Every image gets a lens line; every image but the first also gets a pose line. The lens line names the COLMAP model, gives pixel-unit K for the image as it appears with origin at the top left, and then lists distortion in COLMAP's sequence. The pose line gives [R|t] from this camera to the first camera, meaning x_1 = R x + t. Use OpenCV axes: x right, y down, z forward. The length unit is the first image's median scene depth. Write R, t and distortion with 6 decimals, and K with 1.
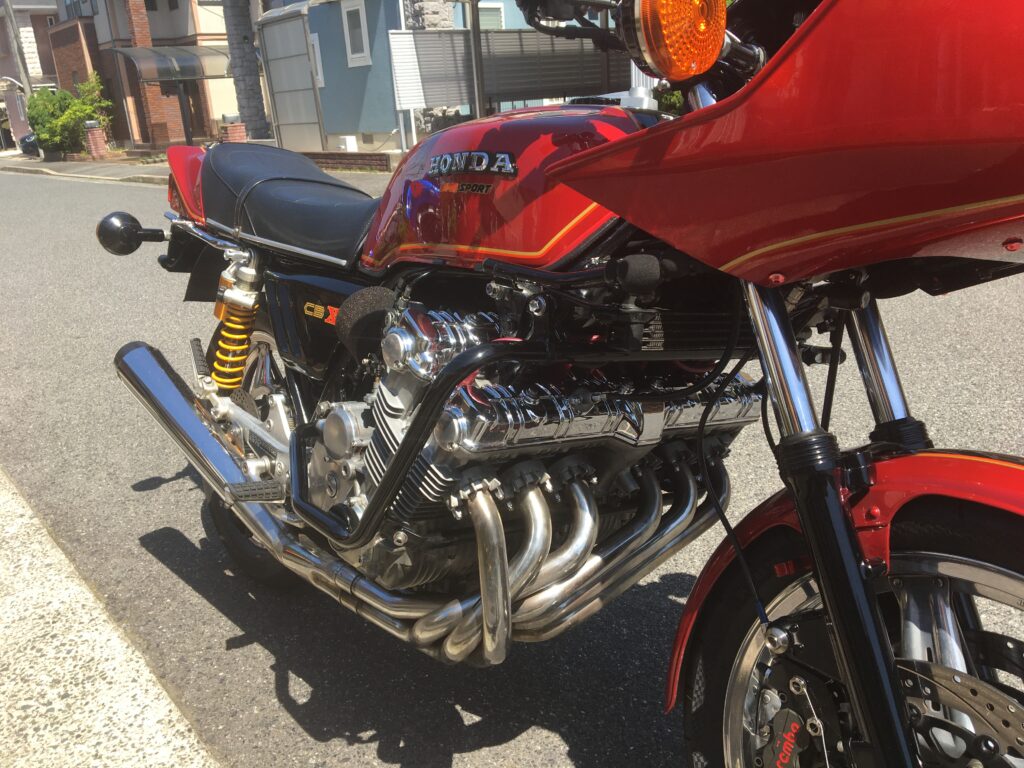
lens RADIAL K [[869.5, 0, 509.9], [0, 869.5, 382.1], [0, 0, 1]] dist [0.057264, -0.076494]
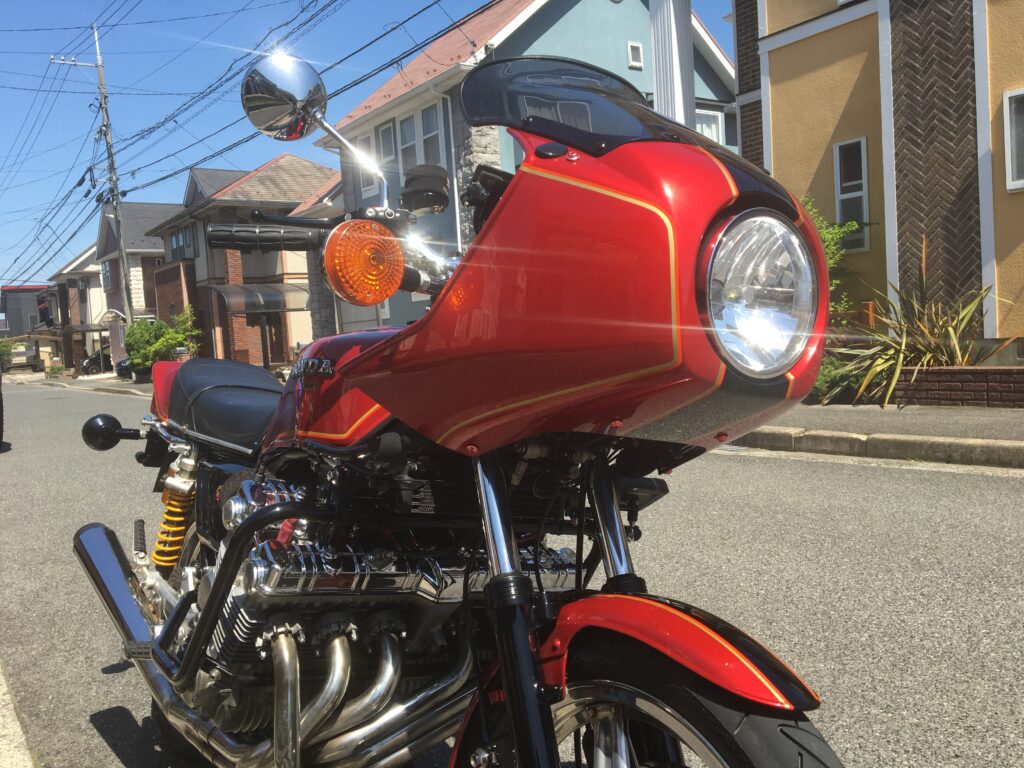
lens RADIAL K [[864.6, 0, 512.0], [0, 864.6, 384.0], [0, 0, 1]] dist [0.071598, -0.102133]
pose [[0.997201, 0.009017, -0.074221, 0.177285], [-0.027144, 0.968632, -0.247013, 0.039873], [0.069666, 0.248337, 0.966165, -0.101097]]
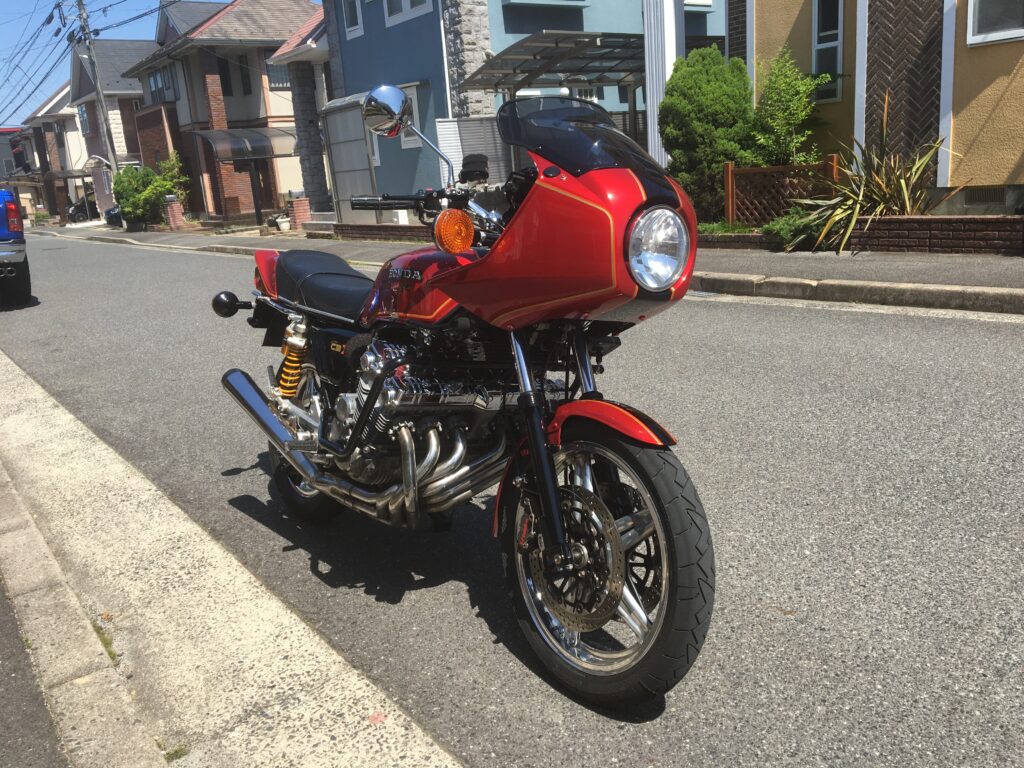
lens RADIAL K [[862.9, 0, 512.9], [0, 862.9, 381.3], [0, 0, 1]] dist [0.088781, -0.126330]
pose [[0.998272, 0.003902, -0.058633, 0.176170], [-0.007957, 0.997579, -0.069084, 0.077548], [0.058221, 0.069431, 0.995886, -0.543167]]
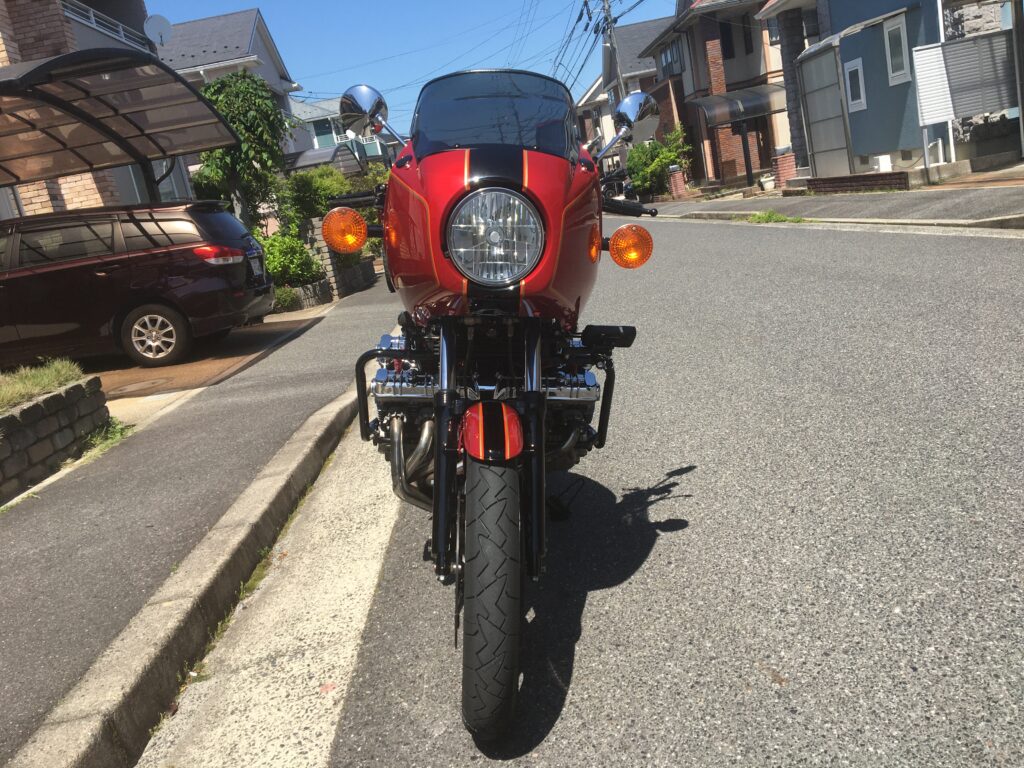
lens RADIAL K [[862.9, 0, 512.9], [0, 862.9, 381.3], [0, 0, 1]] dist [0.088781, -0.126330]
pose [[0.792391, 0.041561, -0.608596, 0.748728], [-0.055123, 0.998473, -0.003584, 0.013179], [0.607518, 0.036387, 0.793472, -0.273267]]
